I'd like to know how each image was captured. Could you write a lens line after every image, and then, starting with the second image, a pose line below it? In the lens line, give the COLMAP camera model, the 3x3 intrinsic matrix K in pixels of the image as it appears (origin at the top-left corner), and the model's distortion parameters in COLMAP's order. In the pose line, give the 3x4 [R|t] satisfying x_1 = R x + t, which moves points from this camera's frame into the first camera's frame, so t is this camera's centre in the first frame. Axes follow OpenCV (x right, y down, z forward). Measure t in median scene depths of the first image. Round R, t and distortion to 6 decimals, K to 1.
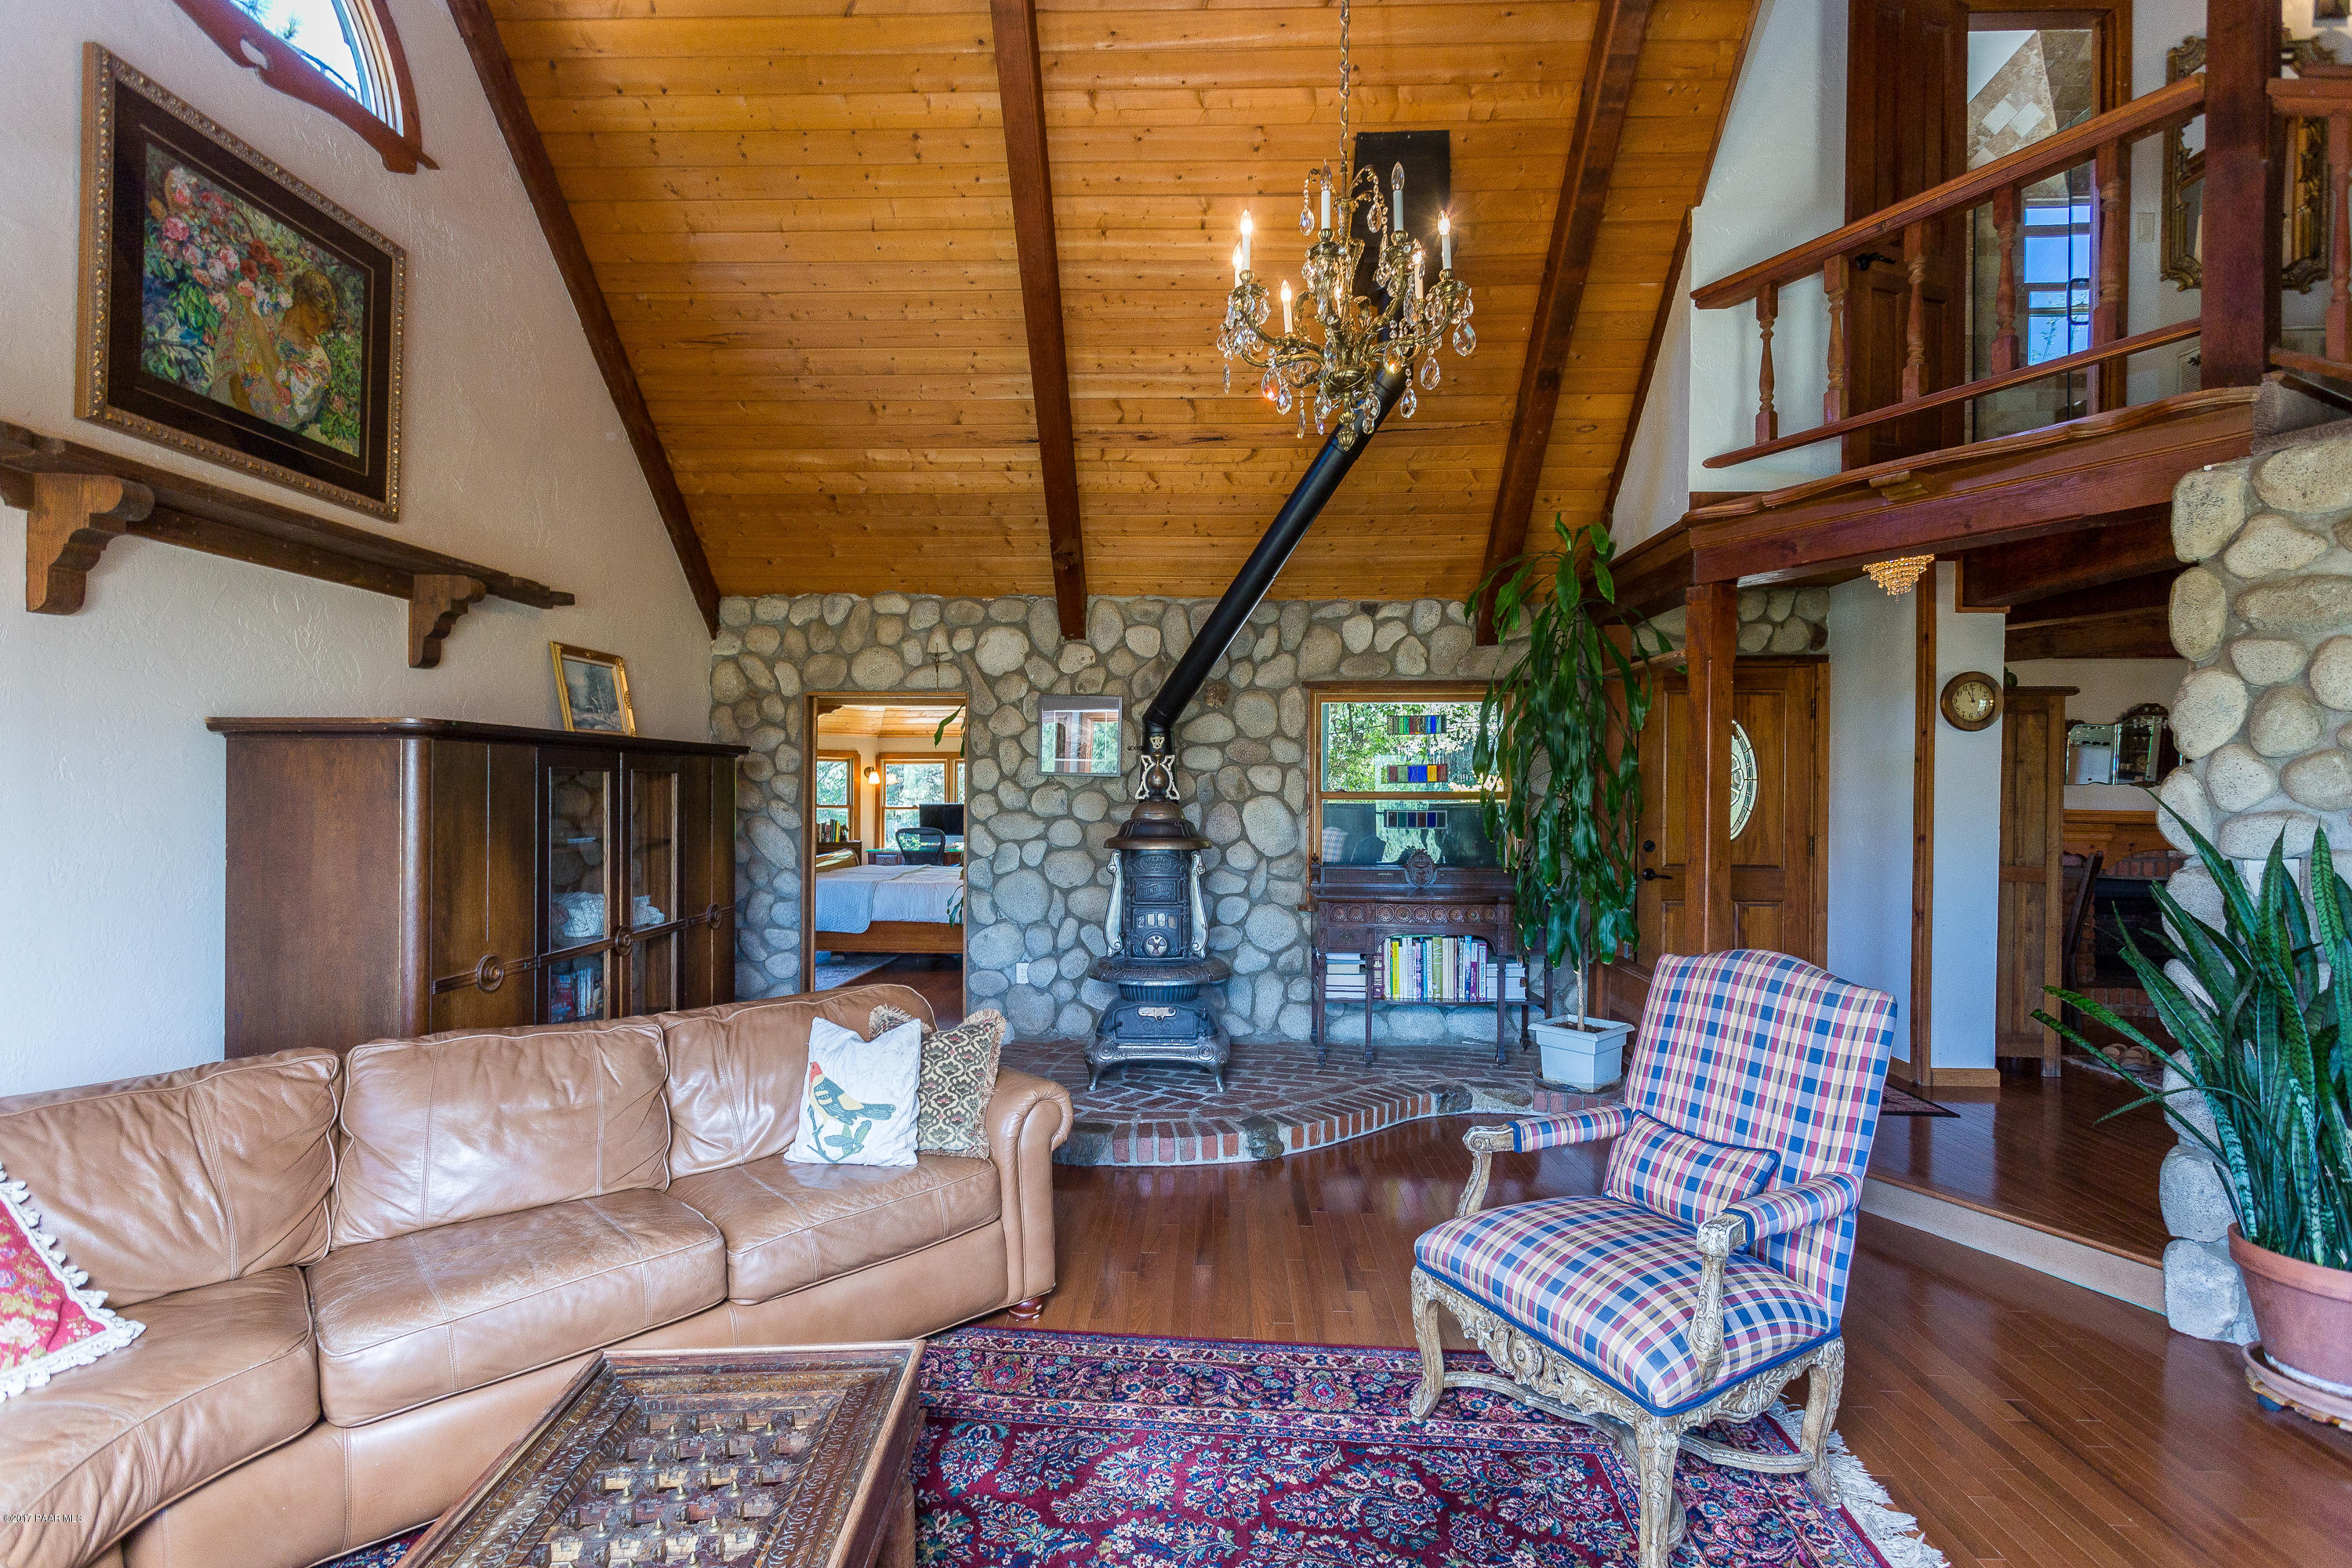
lens RADIAL K [[1107.3, 0, 1180.5], [0, 1107.3, 792.6], [0, 0, 1]] dist [-0.002095, 0.001890]
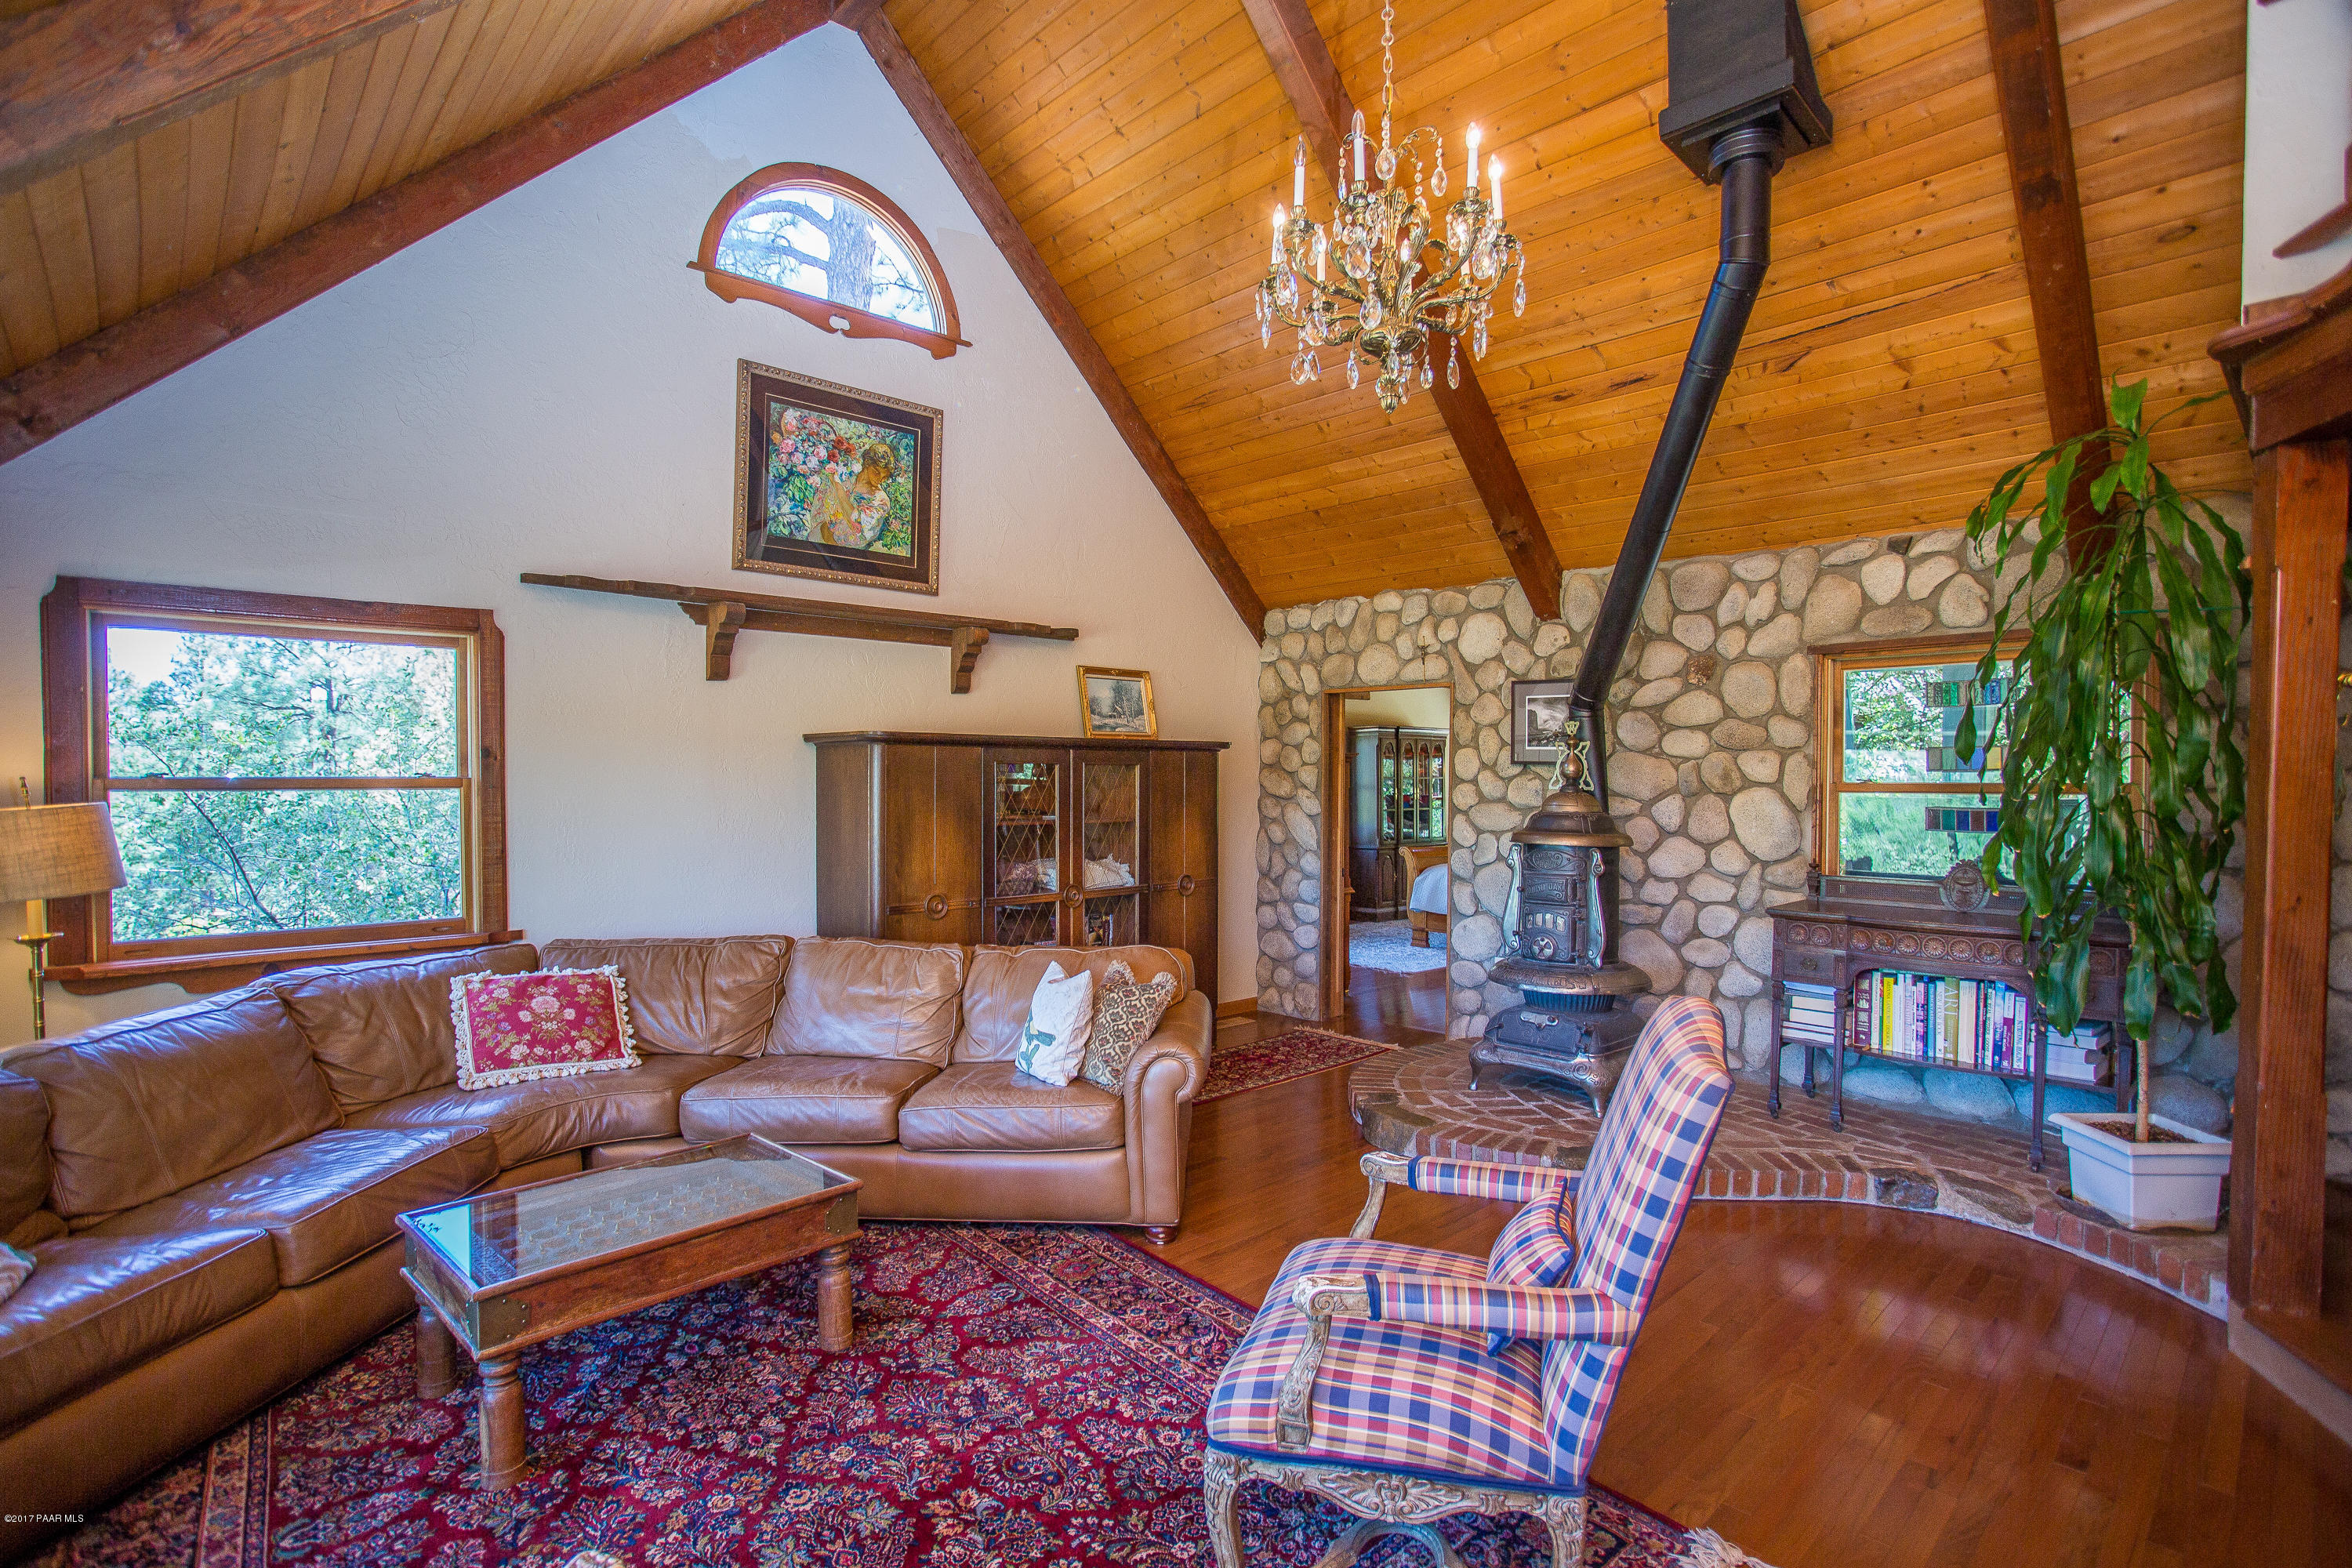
lens RADIAL K [[1128.2, 0, 1177.0], [0, 1128.2, 795.2], [0, 0, 1]] dist [-0.074912, 0.032366]
pose [[0.710100, 0.011037, -0.704014, 0.387083], [-0.002852, 0.999914, 0.012799, -0.000182], [0.704095, -0.007081, 0.710071, 0.114796]]
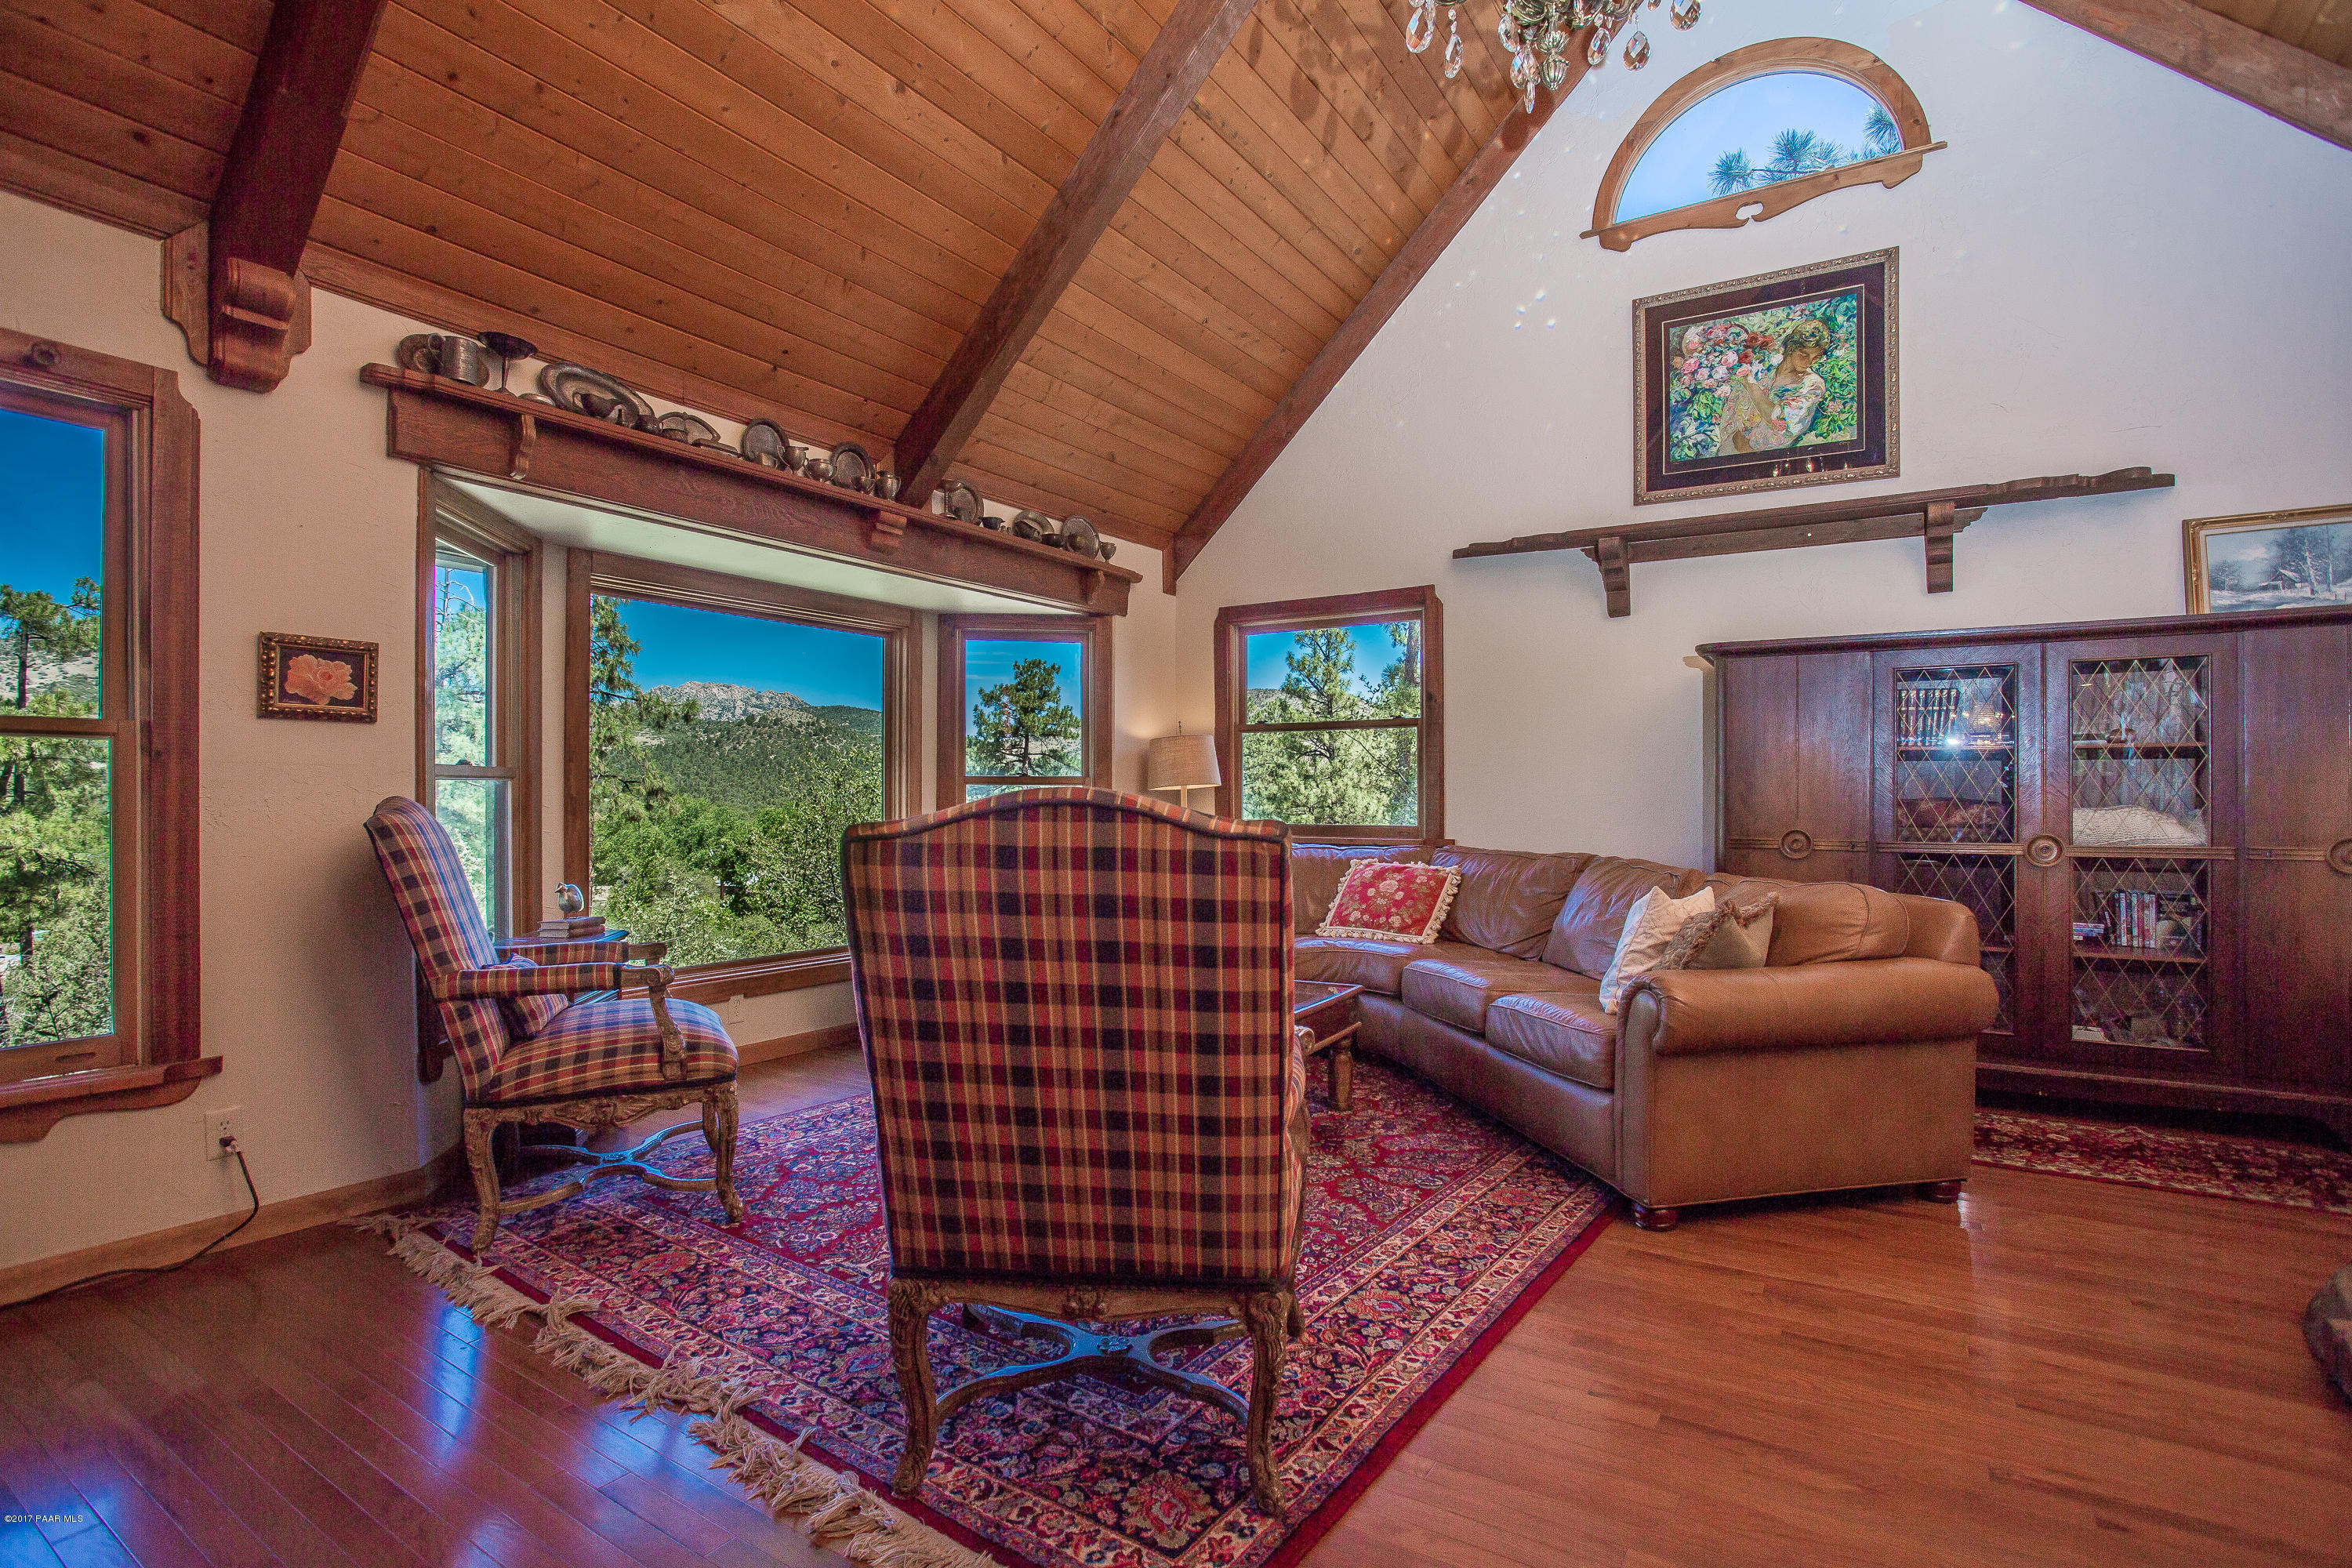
lens RADIAL K [[1128.2, 0, 1177.0], [0, 1128.2, 795.2], [0, 0, 1]] dist [-0.074912, 0.032366]
pose [[-0.513806, -0.004925, -0.857892, 0.475251], [-0.007001, 0.999974, -0.001547, 0.072072], [0.857878, 0.005211, -0.513827, 0.645786]]
